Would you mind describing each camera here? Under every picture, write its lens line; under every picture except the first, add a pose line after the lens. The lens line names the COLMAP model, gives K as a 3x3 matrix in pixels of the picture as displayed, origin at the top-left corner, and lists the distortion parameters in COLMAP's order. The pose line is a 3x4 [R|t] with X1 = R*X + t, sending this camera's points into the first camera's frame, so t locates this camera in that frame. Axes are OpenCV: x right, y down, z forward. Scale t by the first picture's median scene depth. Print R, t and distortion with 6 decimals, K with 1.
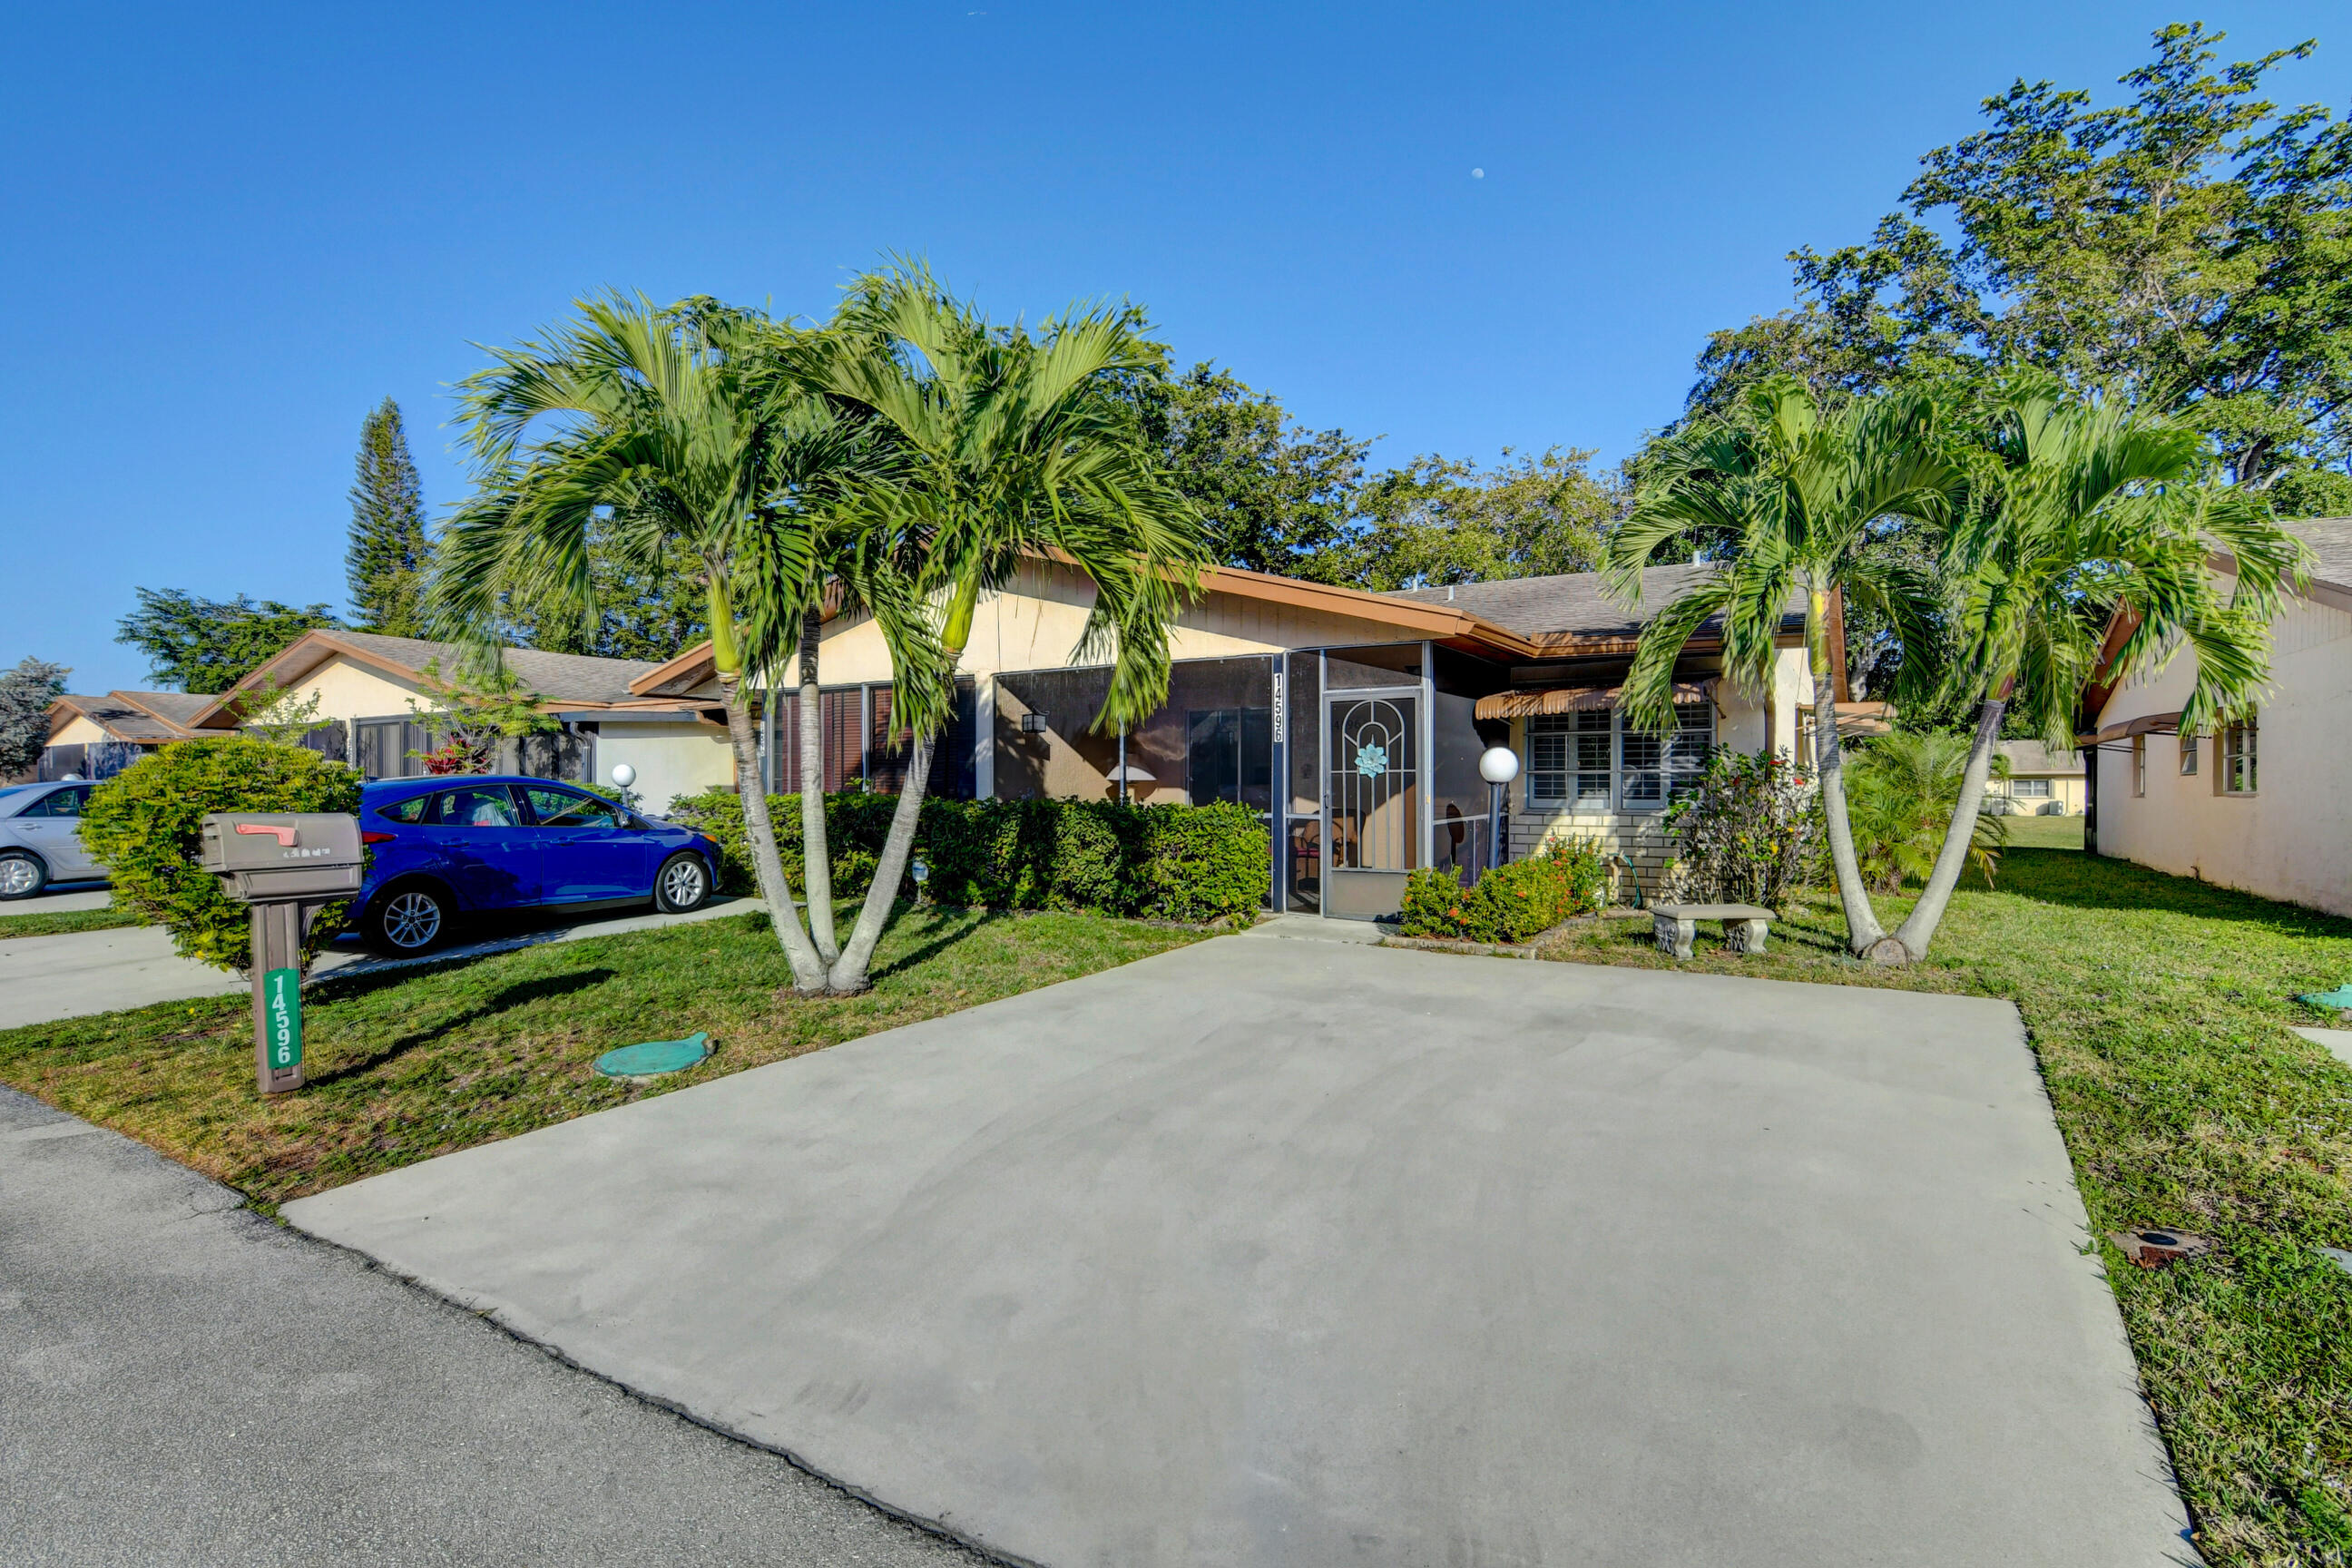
lens RADIAL K [[1152.5, 0, 1172.8], [0, 1152.5, 787.6], [0, 0, 1]] dist [-0.023453, 0.005835]
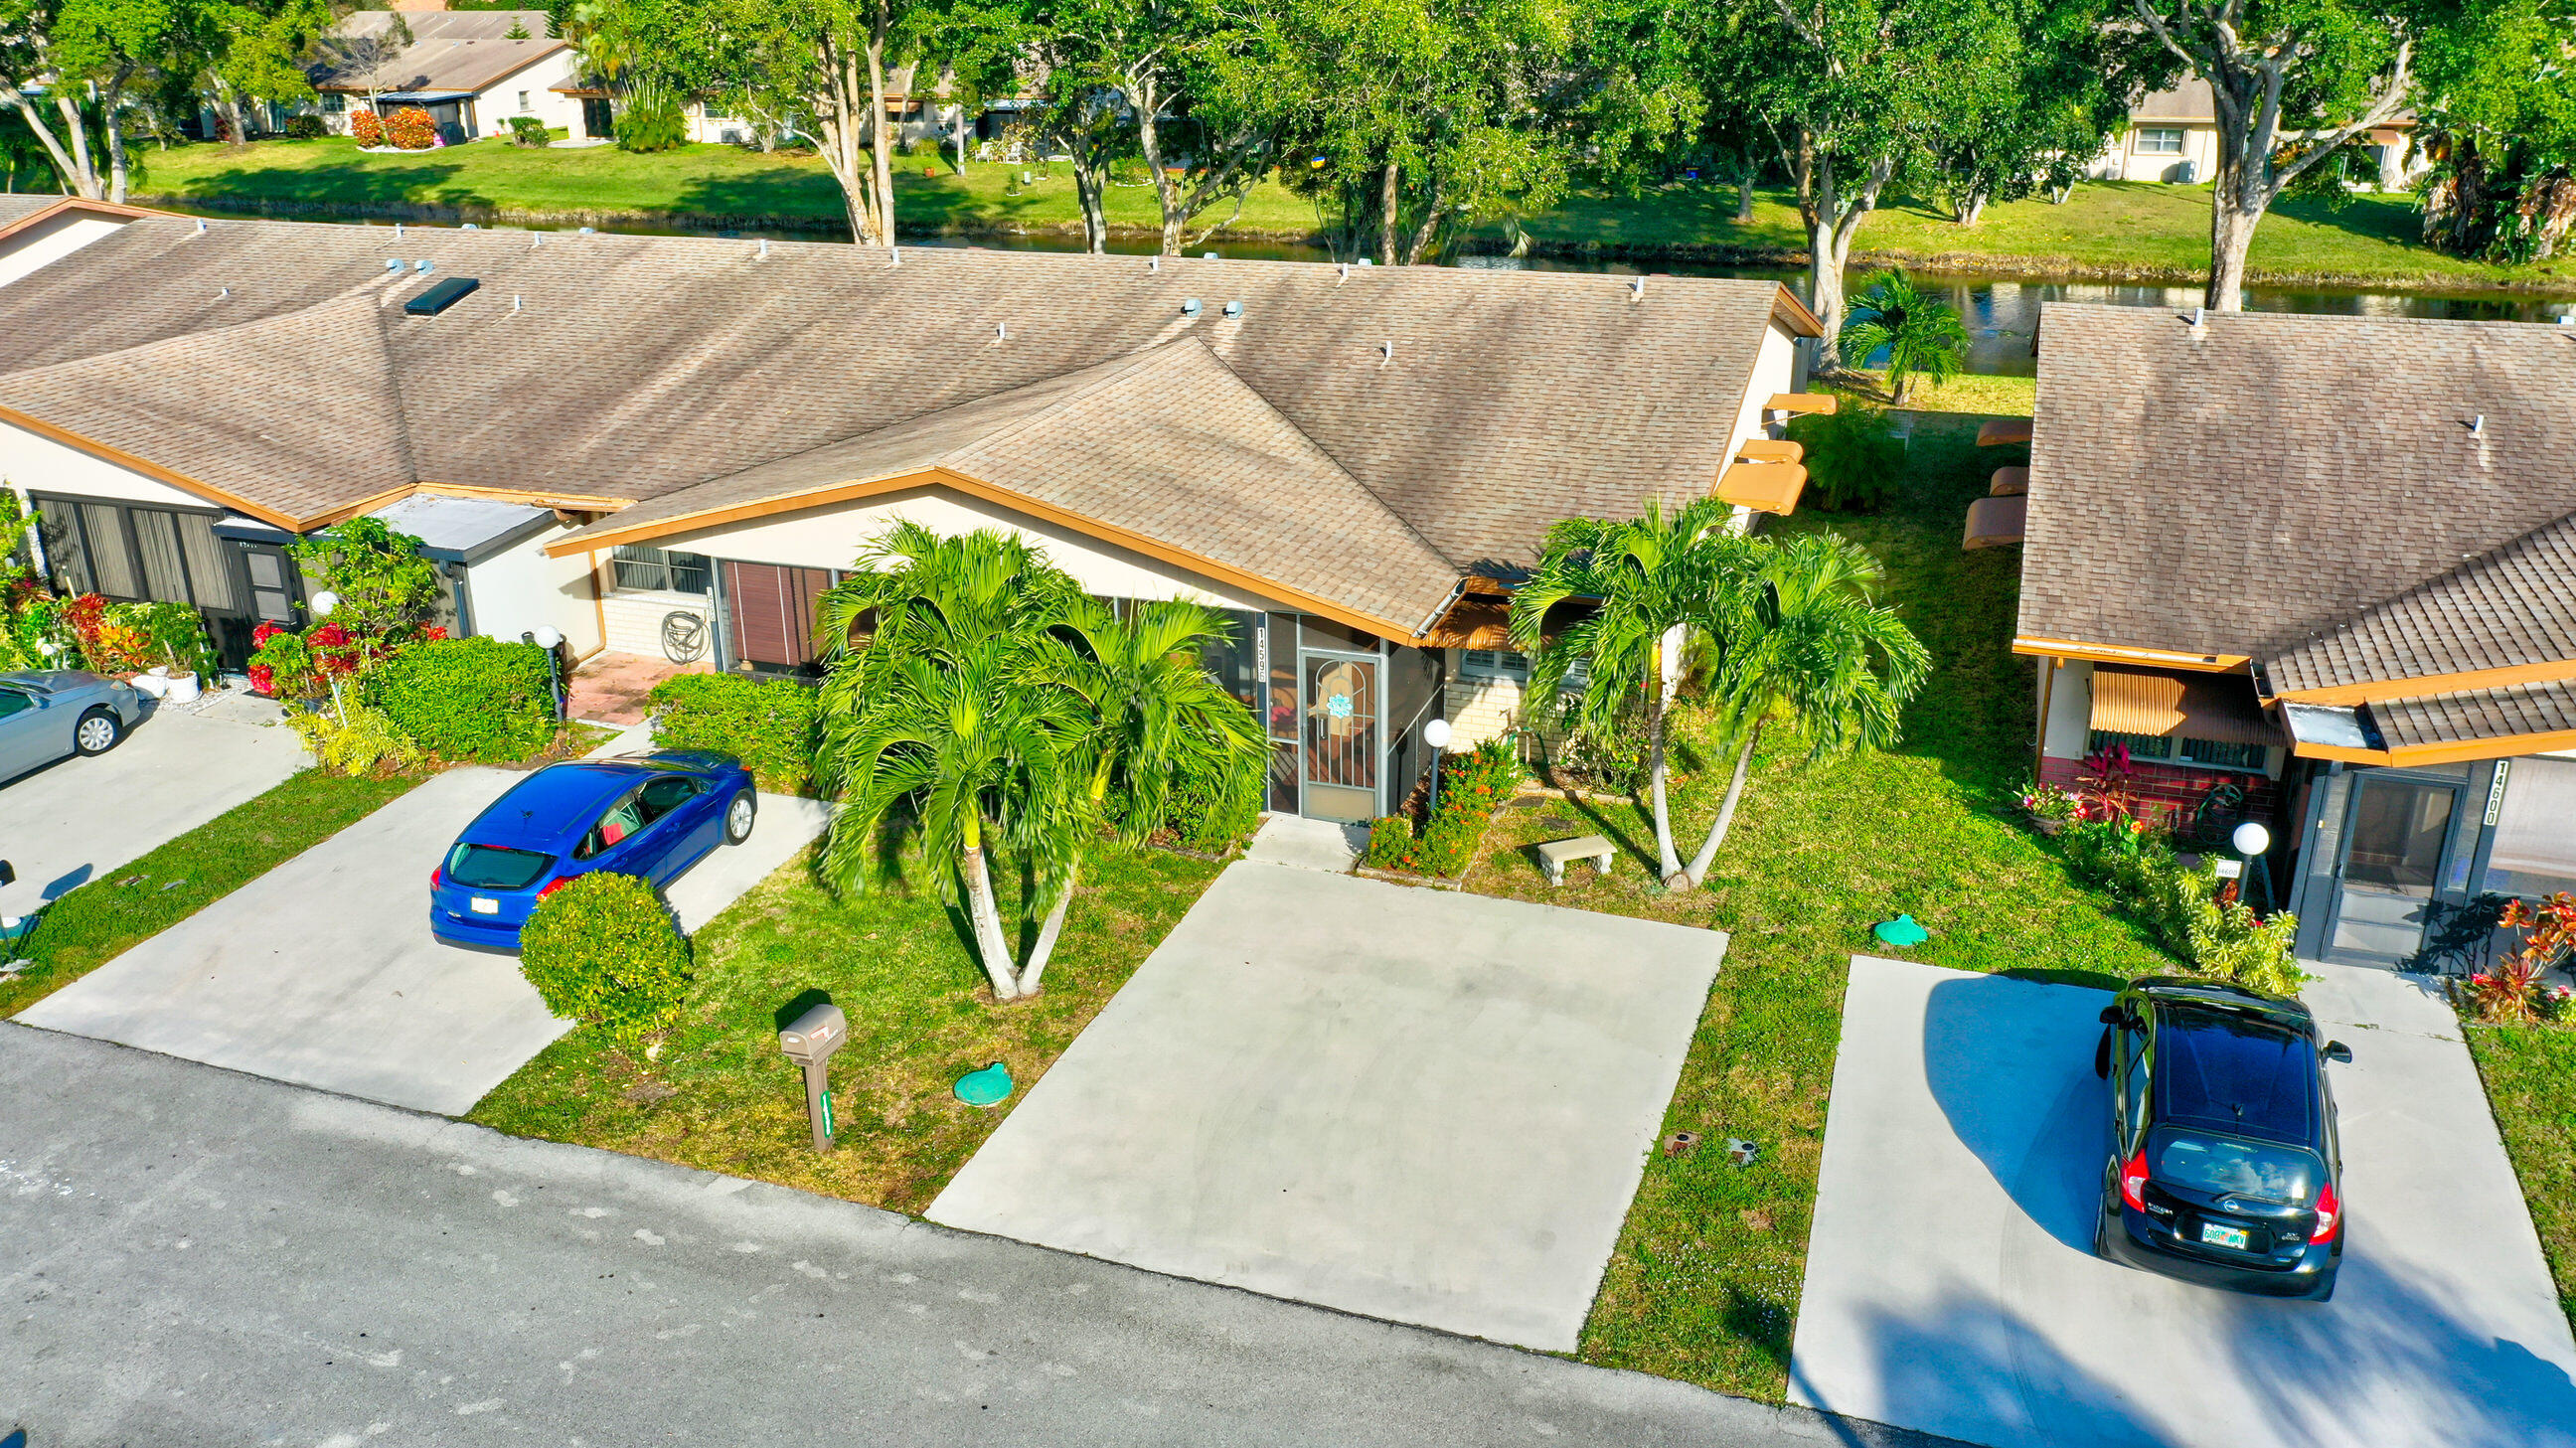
lens RADIAL K [[2048.4, 0, 1288.3], [0, 2048.4, 718.3], [0, 0, 1]] dist [0.004754, -0.002353]
pose [[0.977266, -0.088723, 0.192561, -0.523027], [0.012094, 0.930080, 0.367157, -1.388418], [-0.211673, -0.356481, 0.910009, -1.709861]]
